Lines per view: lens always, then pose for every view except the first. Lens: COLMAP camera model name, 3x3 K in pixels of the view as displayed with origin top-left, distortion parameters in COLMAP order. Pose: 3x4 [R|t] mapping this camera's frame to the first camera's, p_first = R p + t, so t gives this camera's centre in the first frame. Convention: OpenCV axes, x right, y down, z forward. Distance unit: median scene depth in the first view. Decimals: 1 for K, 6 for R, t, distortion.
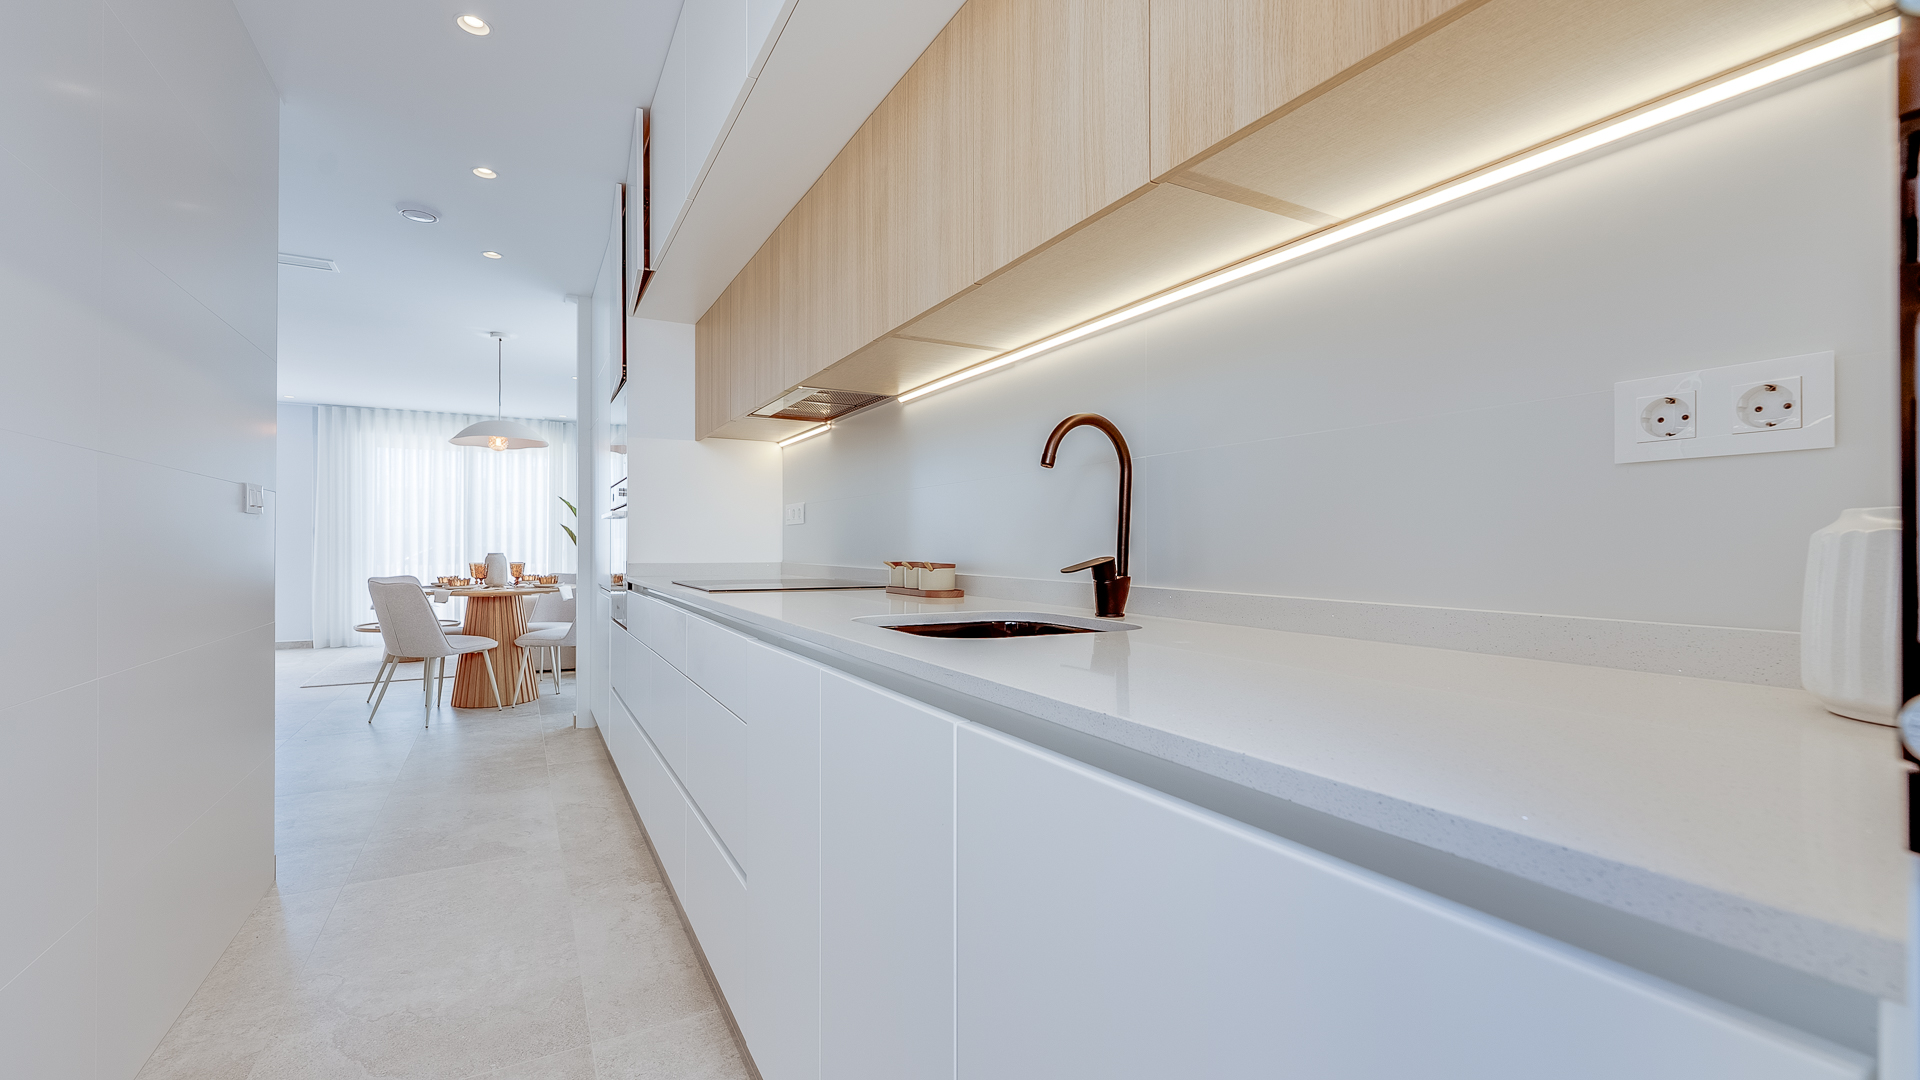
lens RADIAL K [[786.0, 0, 954.0], [0, 786.0, 544.9], [0, 0, 1]] dist [-0.001441, -0.000449]
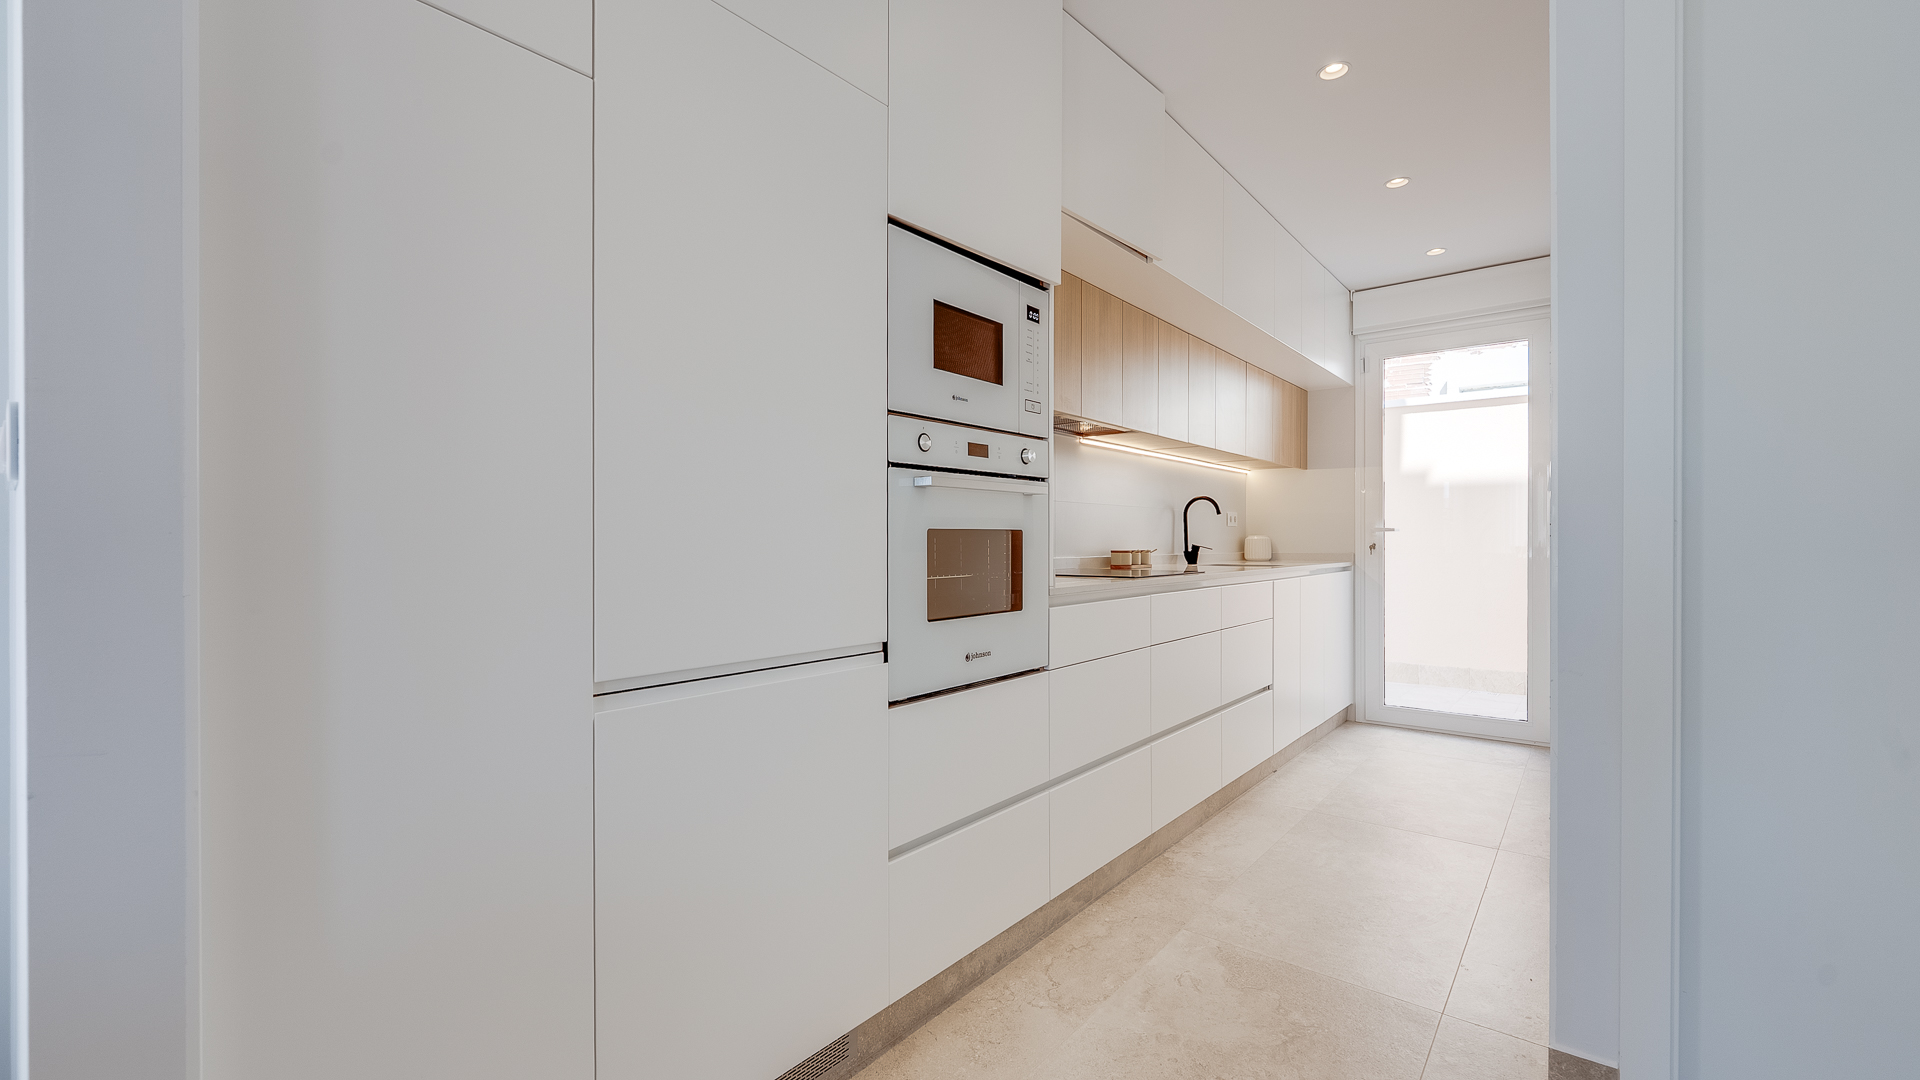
lens RADIAL K [[786.0, 0, 954.2], [0, 786.0, 539.3], [0, 0, 1]] dist [-0.001441, -0.000449]
pose [[-0.364136, -0.003086, 0.931341, -1.153087], [-0.004692, 0.999988, 0.001479, -0.002557], [-0.931334, -0.003831, -0.364146, 1.507506]]
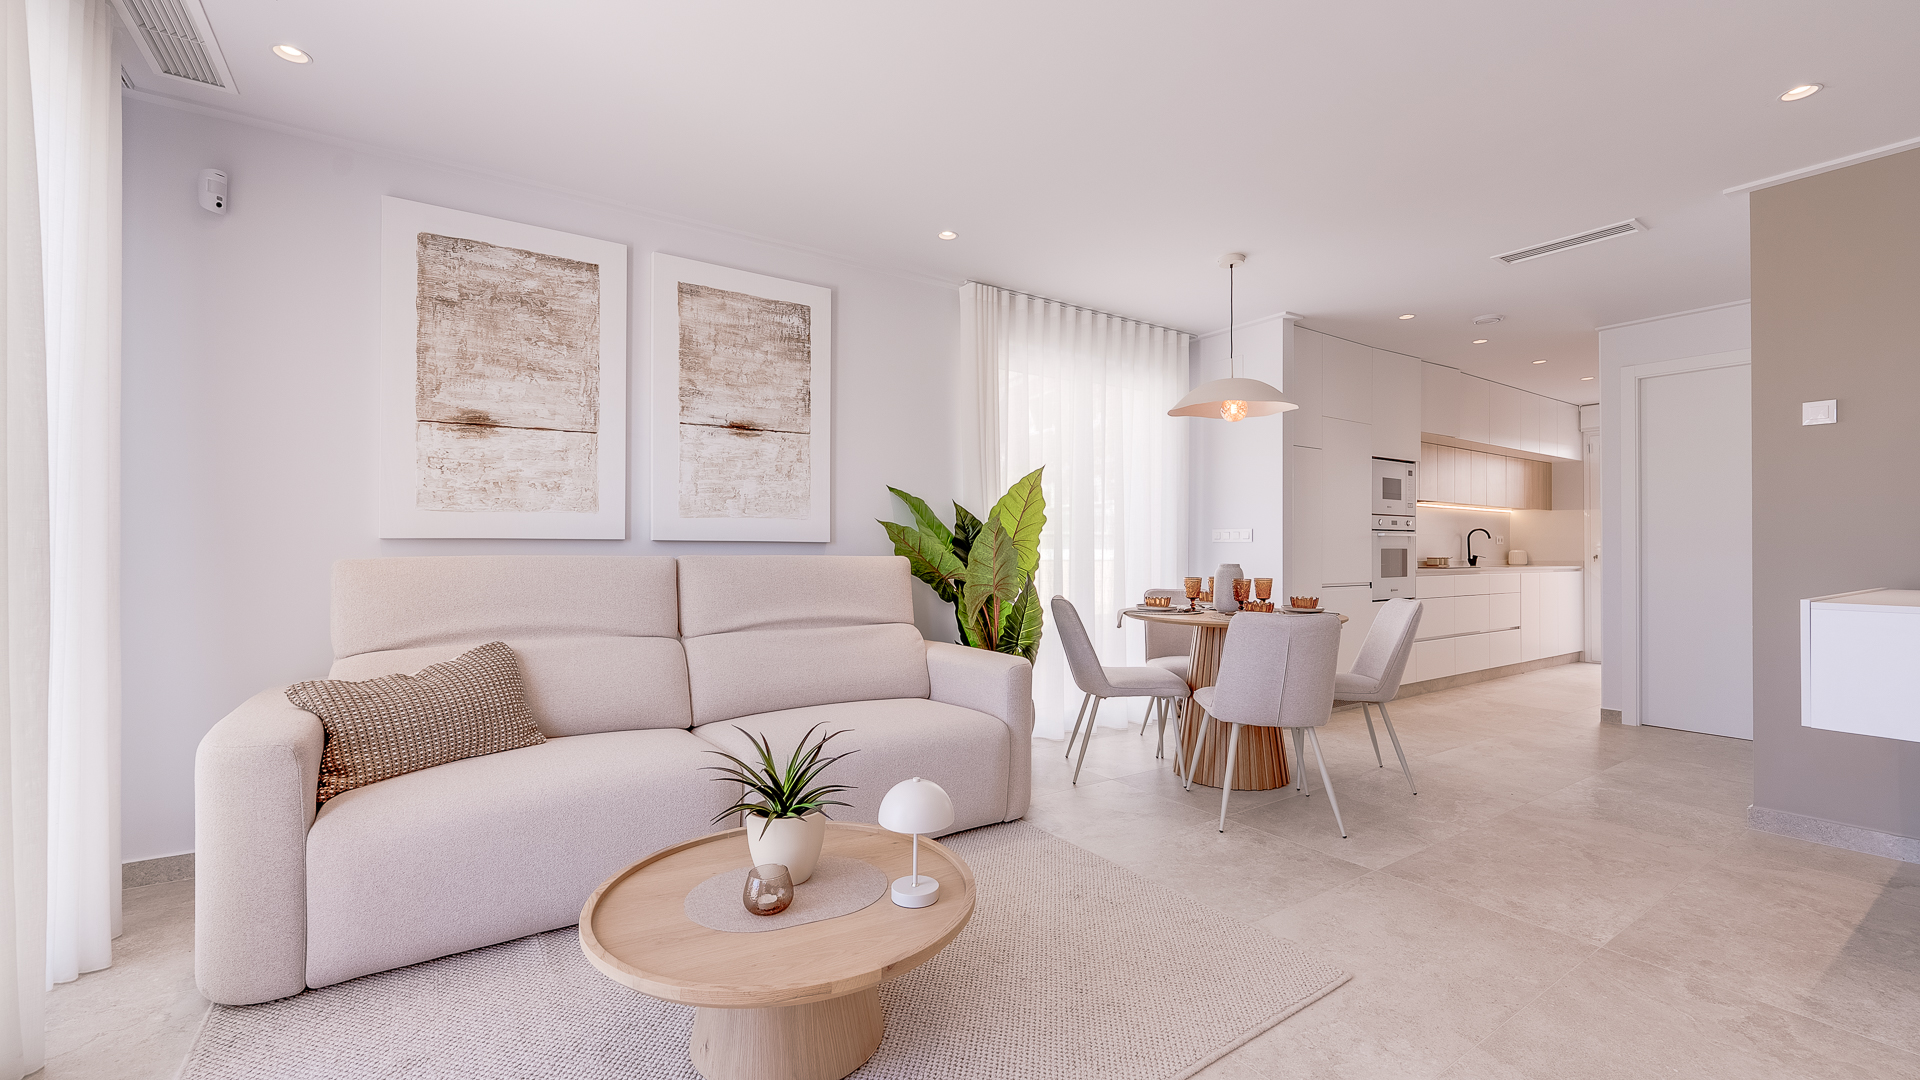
lens RADIAL K [[786.0, 0, 963.8], [0, 786.0, 545.3], [0, 0, 1]] dist [-0.001441, -0.000449]
pose [[-0.093859, 0.006452, 0.995565, -2.523068], [-0.003625, 0.999970, -0.006822, -0.000638], [-0.995579, -0.004249, -0.093833, 2.595911]]
